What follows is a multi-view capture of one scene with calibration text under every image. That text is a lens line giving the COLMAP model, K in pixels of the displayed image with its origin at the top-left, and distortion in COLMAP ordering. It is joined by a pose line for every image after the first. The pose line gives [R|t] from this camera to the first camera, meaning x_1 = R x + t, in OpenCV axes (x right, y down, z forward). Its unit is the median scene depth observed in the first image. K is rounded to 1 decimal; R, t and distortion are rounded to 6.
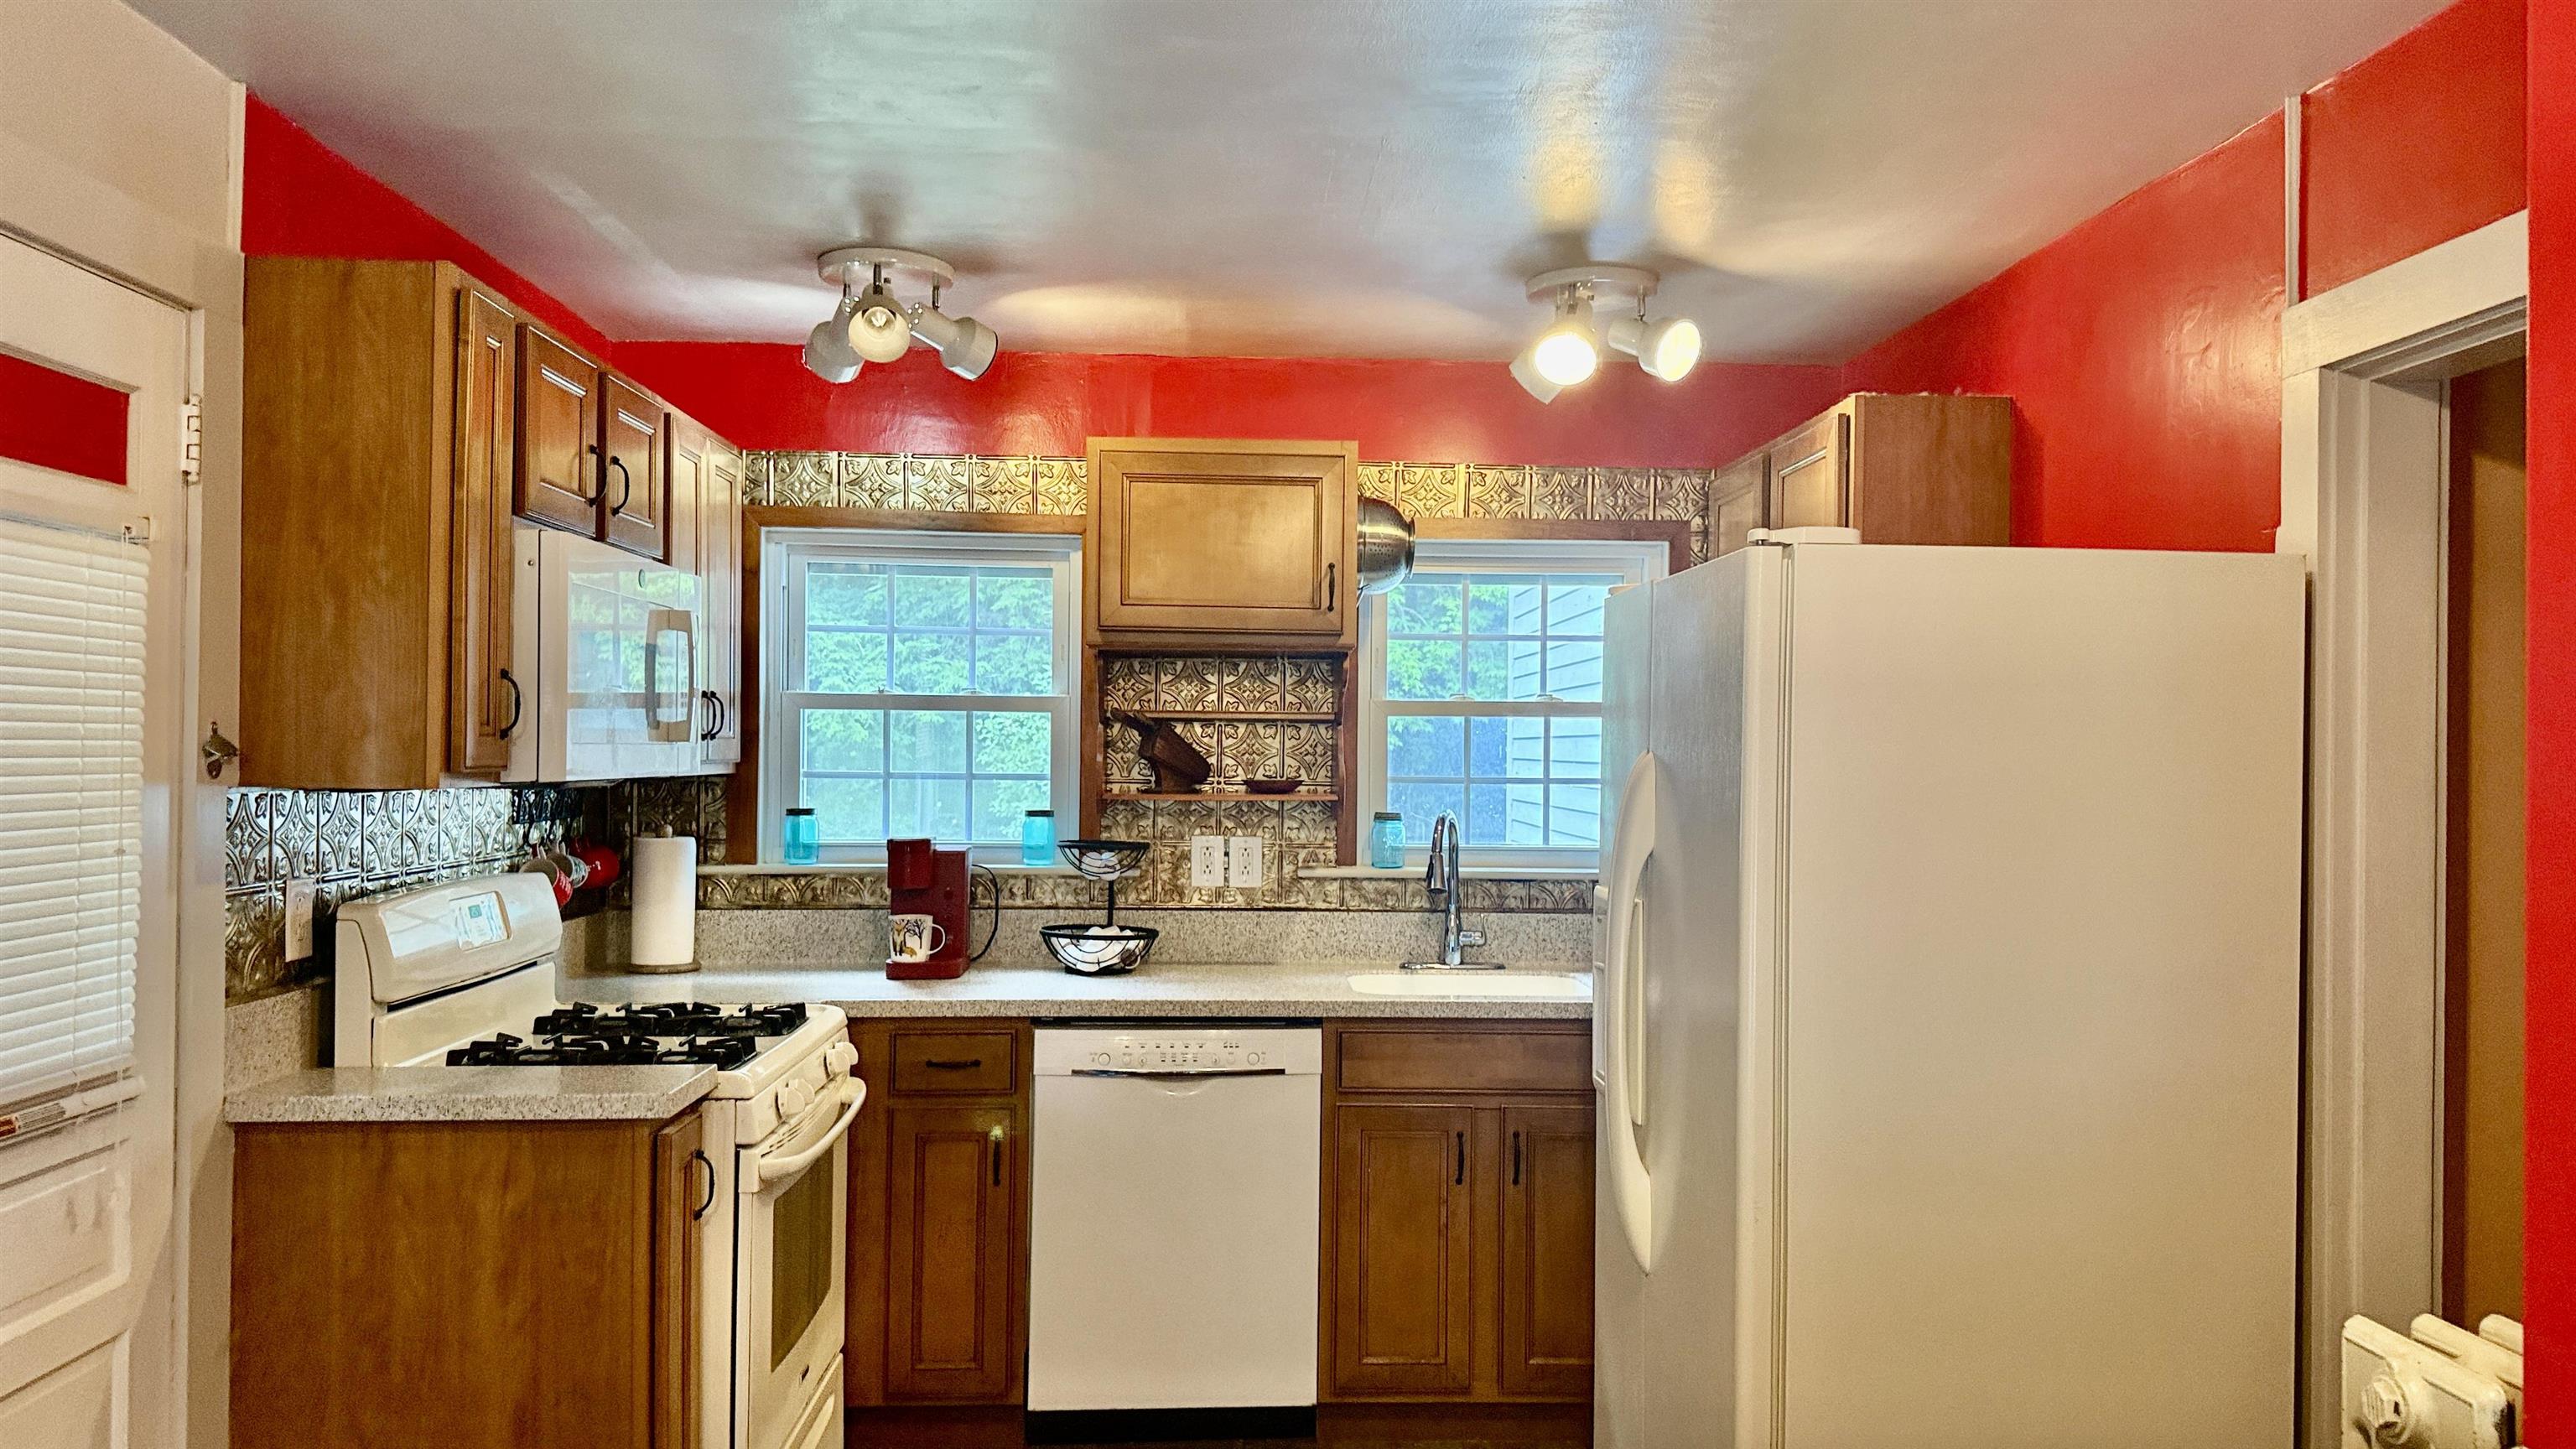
lens RADIAL K [[1722.9, 0, 1288.0], [0, 1722.9, 724.5], [0, 0, 1]] dist [0.103915, -0.195423]
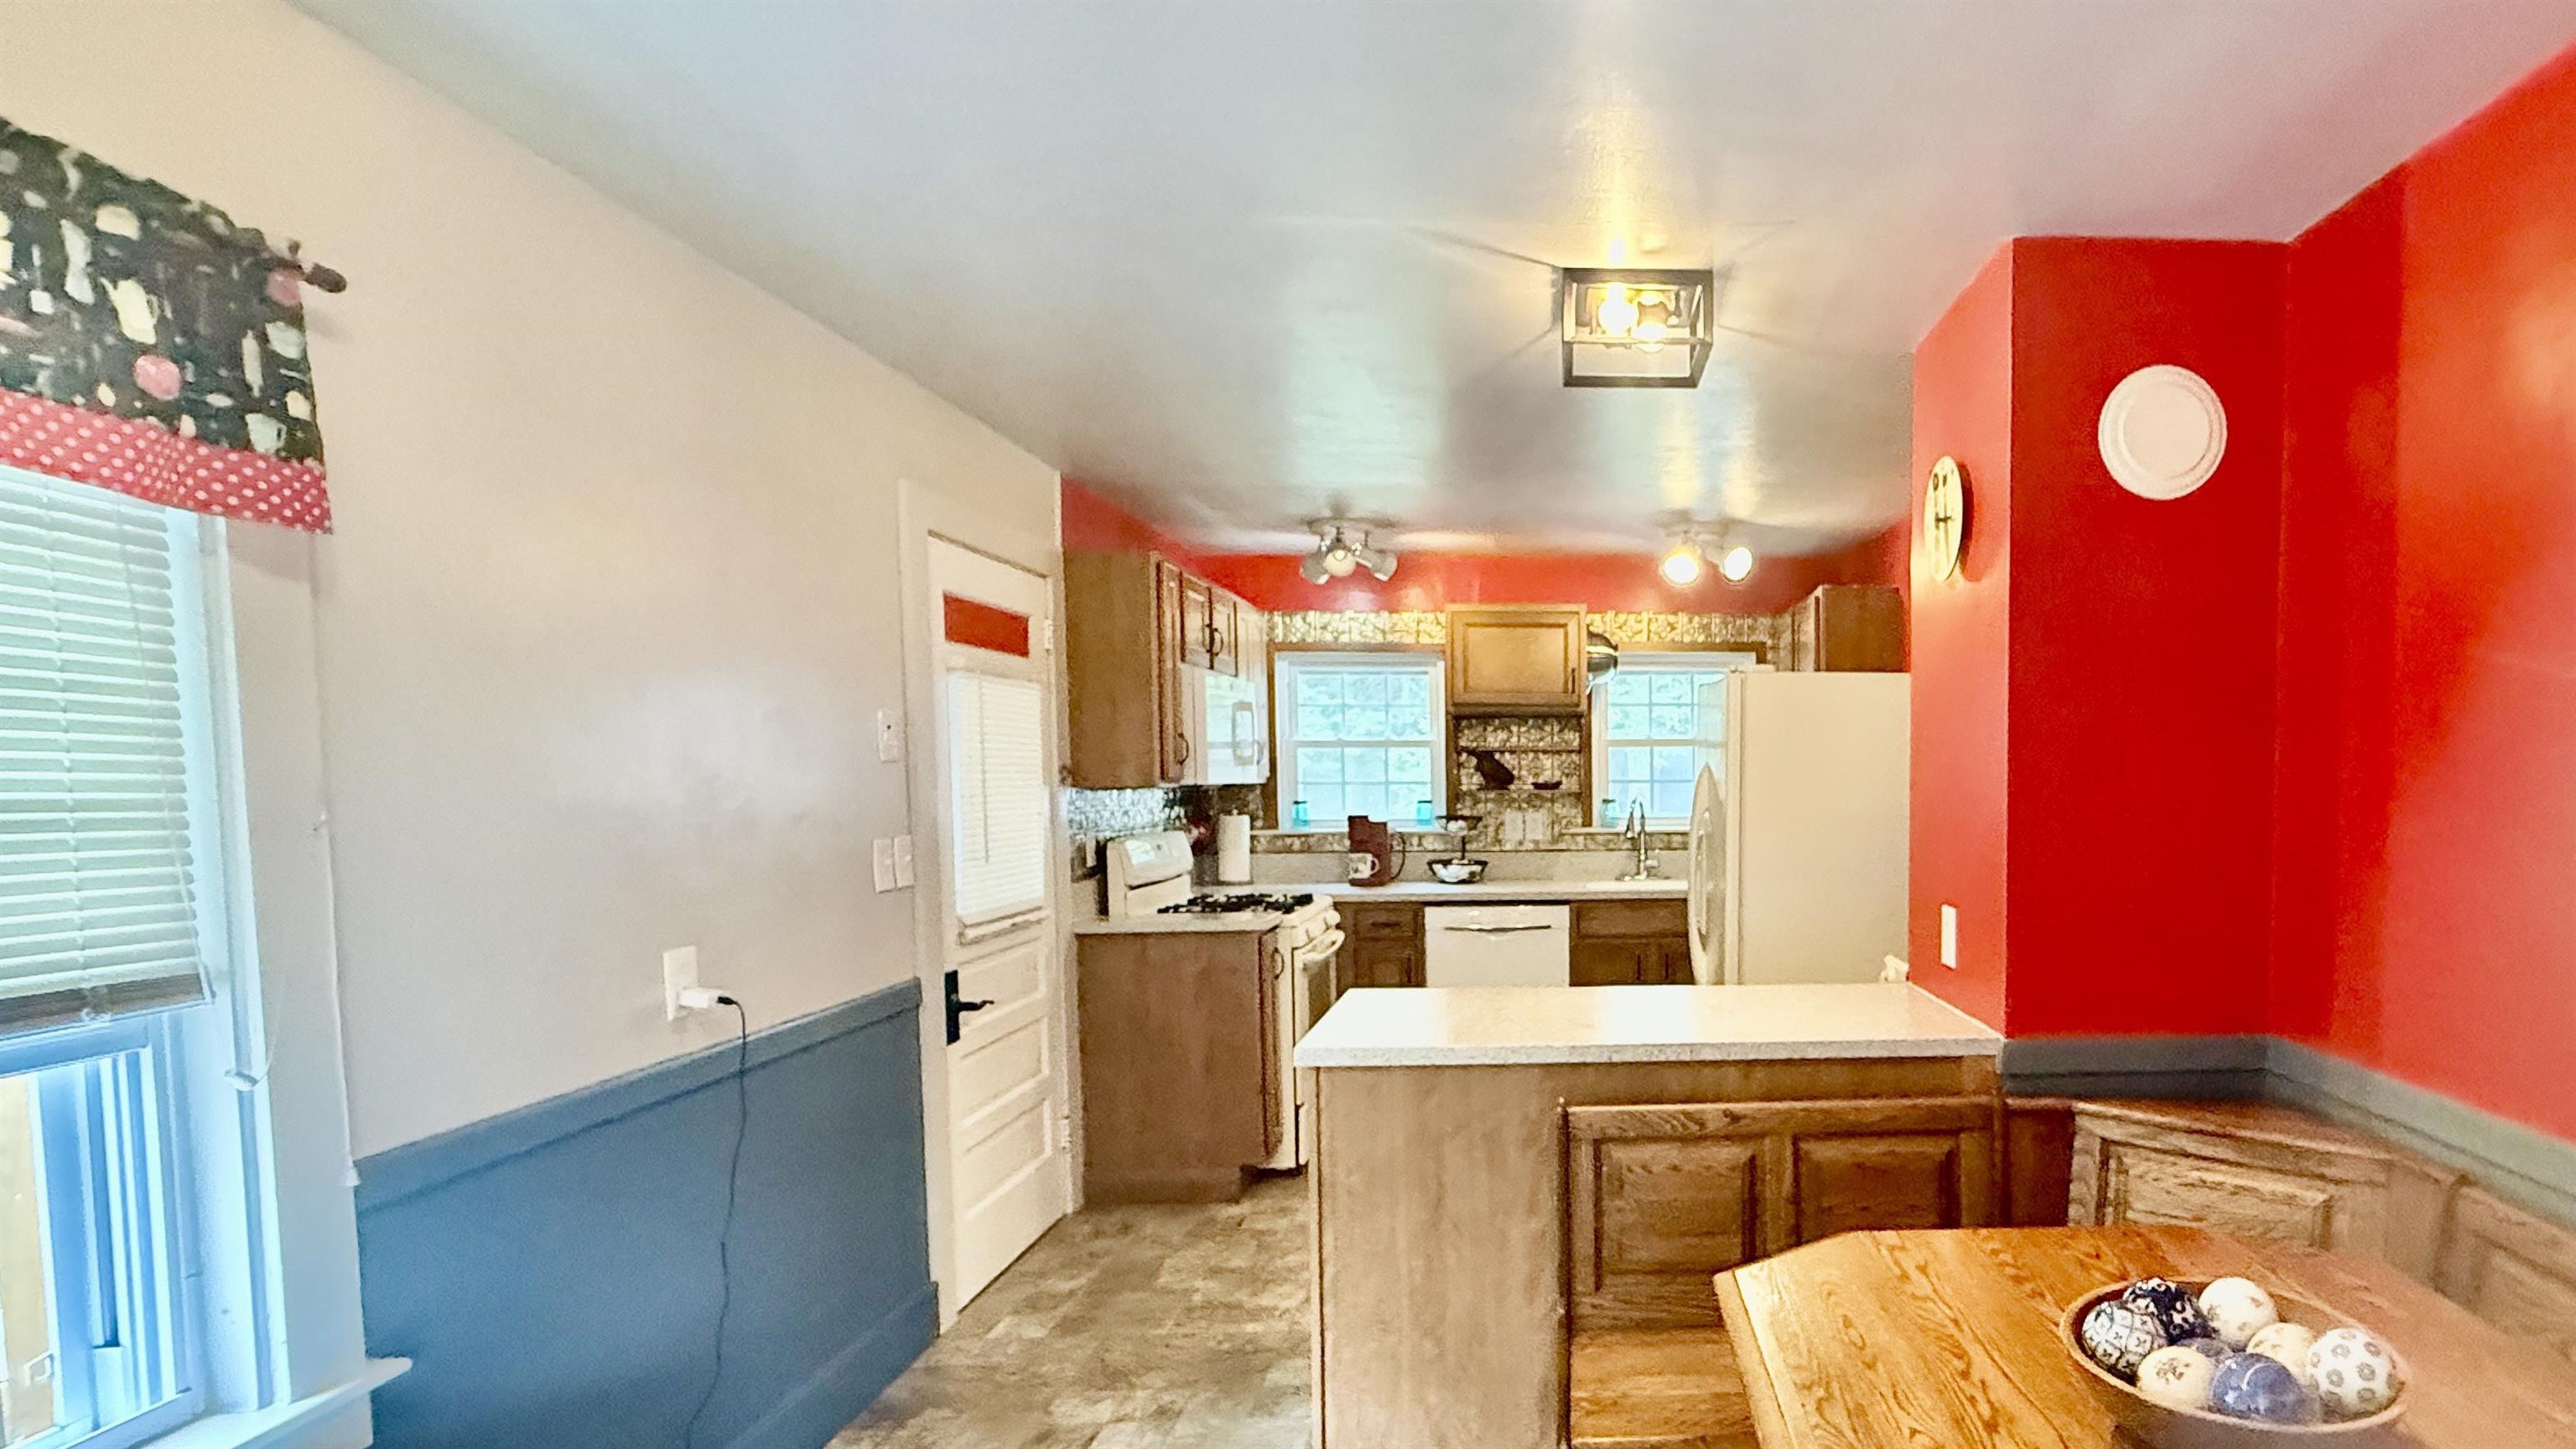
lens RADIAL K [[1078.9, 0, 1256.7], [0, 1078.9, 677.8], [0, 0, 1]] dist [0.001305, 0.000067]
pose [[0.956173, -0.035441, -0.290648, 0.032676], [0.014666, 0.997199, -0.073348, -0.000045], [0.292434, 0.065871, 0.954014, -0.219811]]
